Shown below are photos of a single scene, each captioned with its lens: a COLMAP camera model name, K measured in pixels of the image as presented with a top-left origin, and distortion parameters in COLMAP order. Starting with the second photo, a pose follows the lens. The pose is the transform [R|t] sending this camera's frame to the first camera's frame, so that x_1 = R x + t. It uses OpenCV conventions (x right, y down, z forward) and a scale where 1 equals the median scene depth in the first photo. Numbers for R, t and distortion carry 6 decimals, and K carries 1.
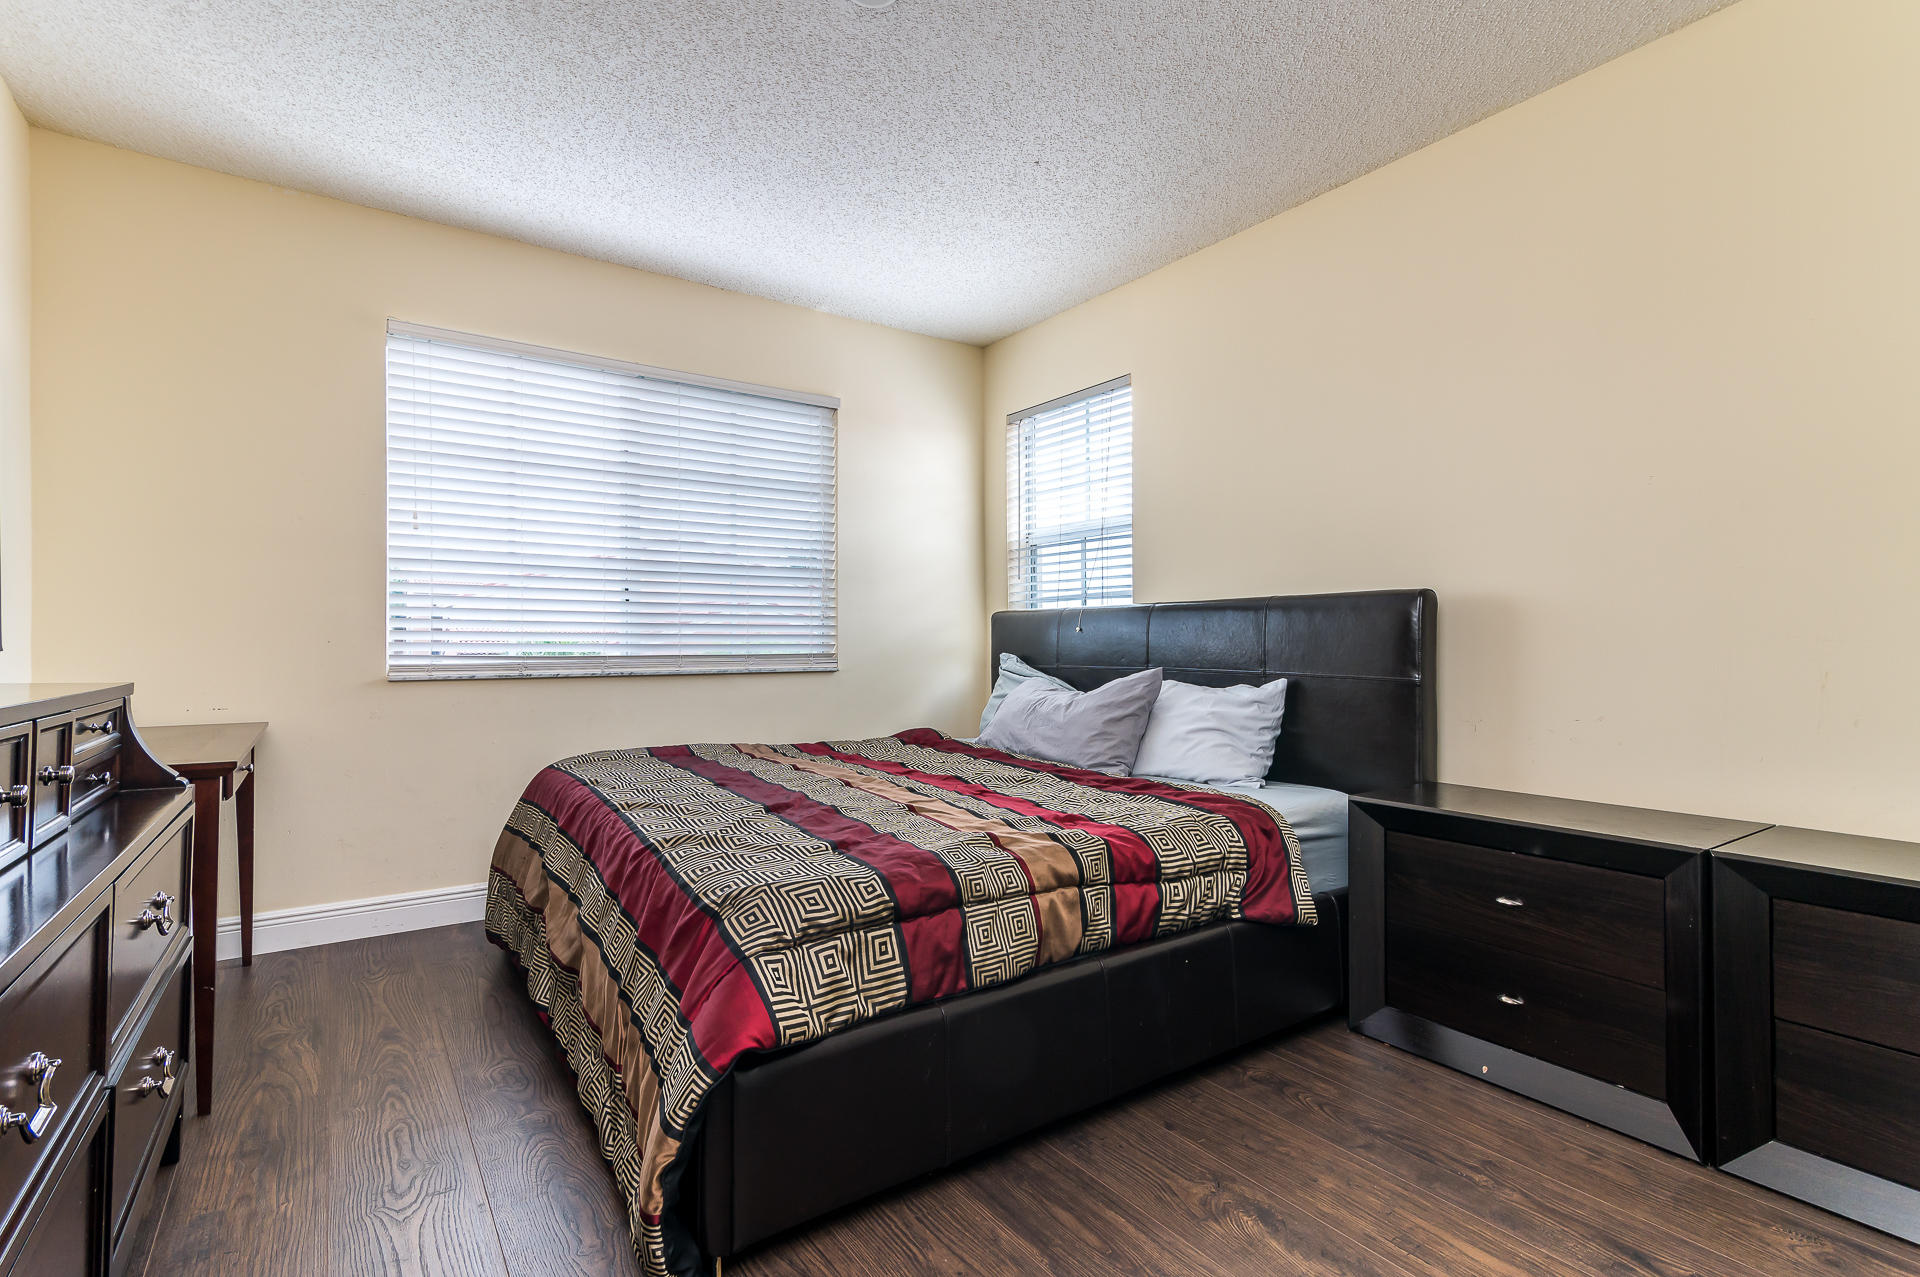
lens RADIAL K [[911.3, 0, 960.0], [0, 911.3, 641.7], [0, 0, 1]] dist [0.009052, 0.001257]
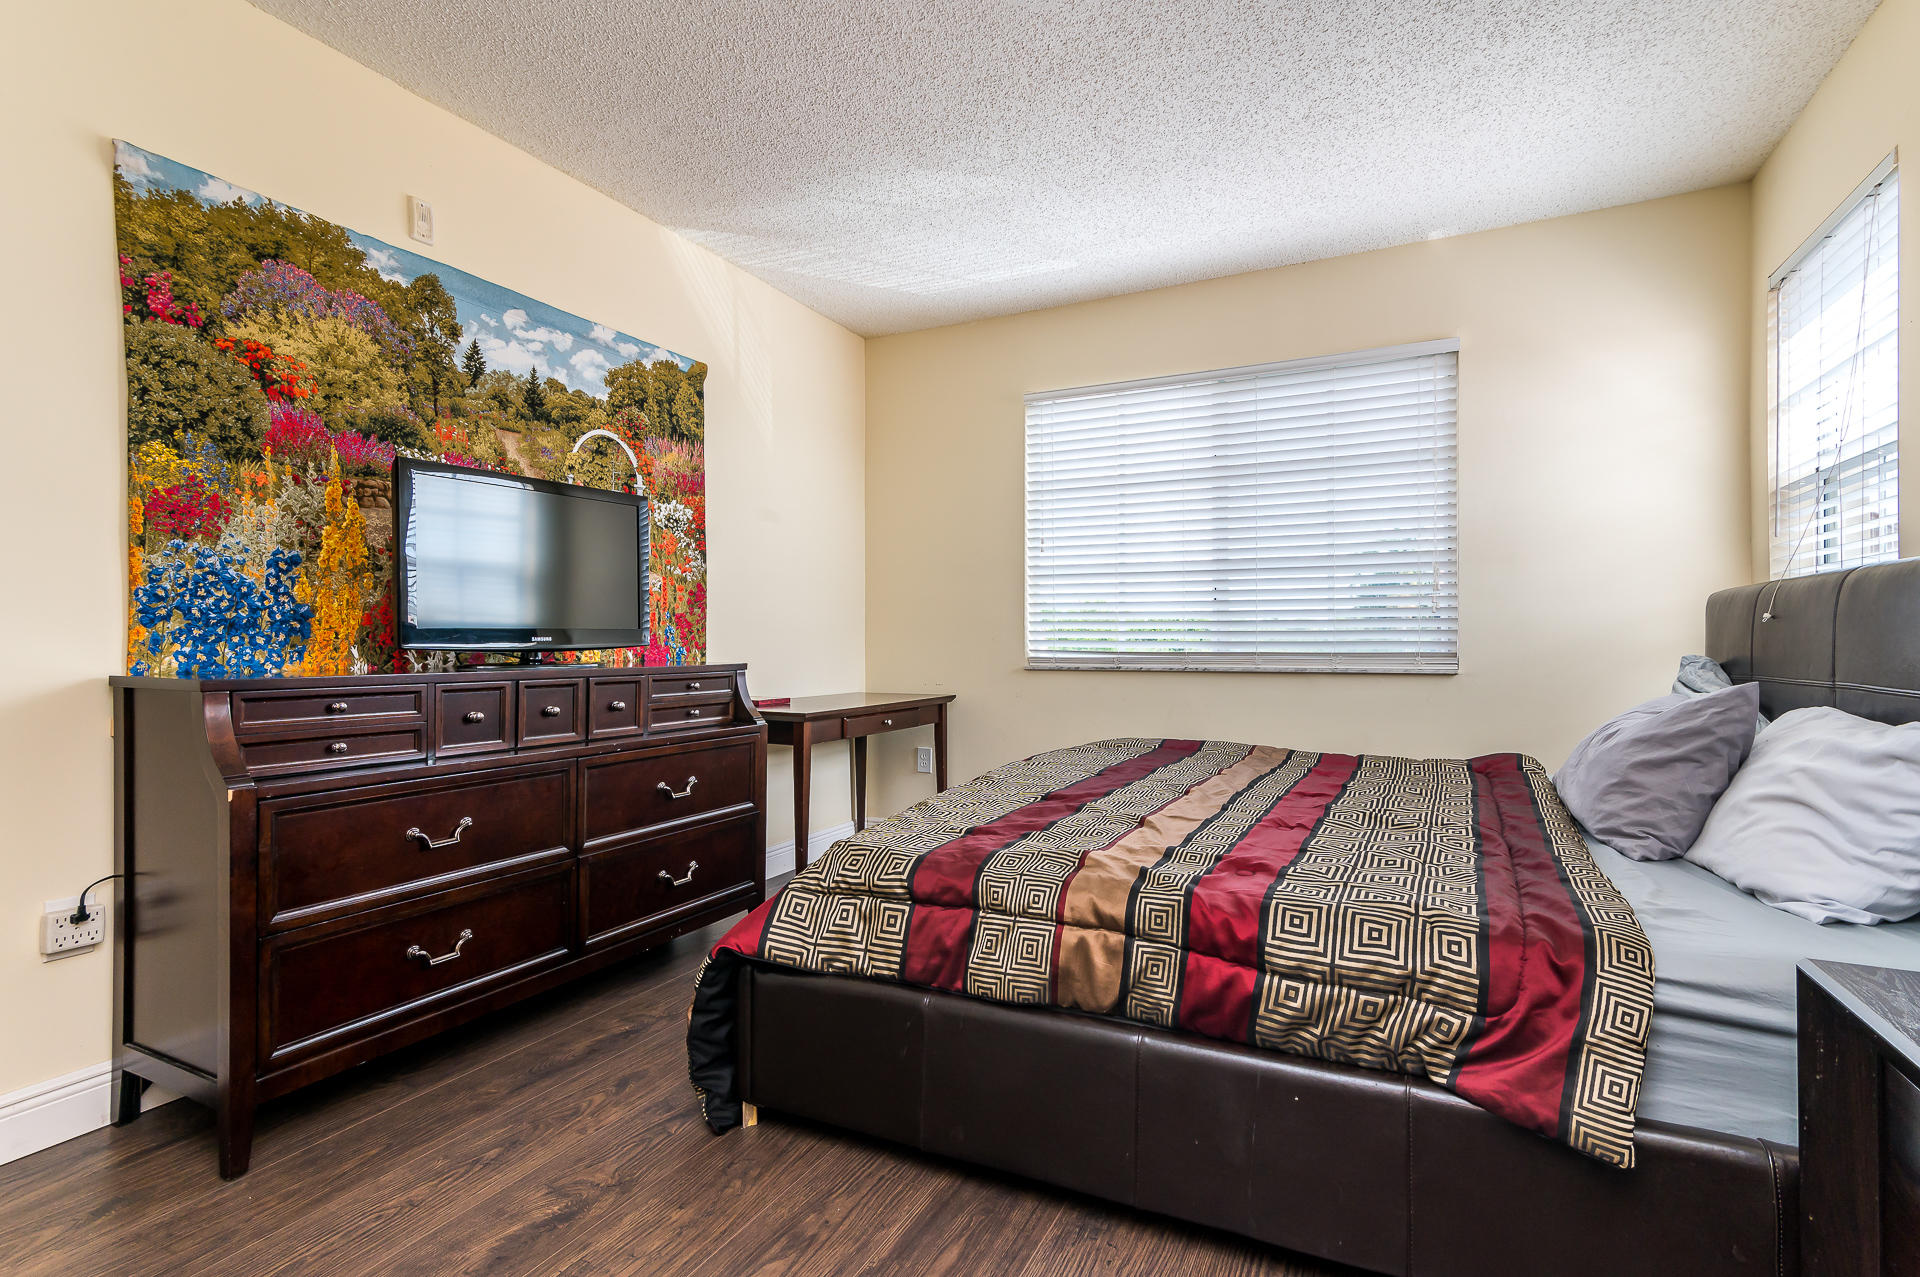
lens RADIAL K [[911.3, 0, 960.0], [0, 911.3, 641.7], [0, 0, 1]] dist [0.009052, 0.001257]
pose [[0.486893, 0.001218, -0.873461, 0.736777], [0.002923, 0.999991, 0.003024, -0.000868], [0.873457, -0.004026, 0.486885, 0.439340]]
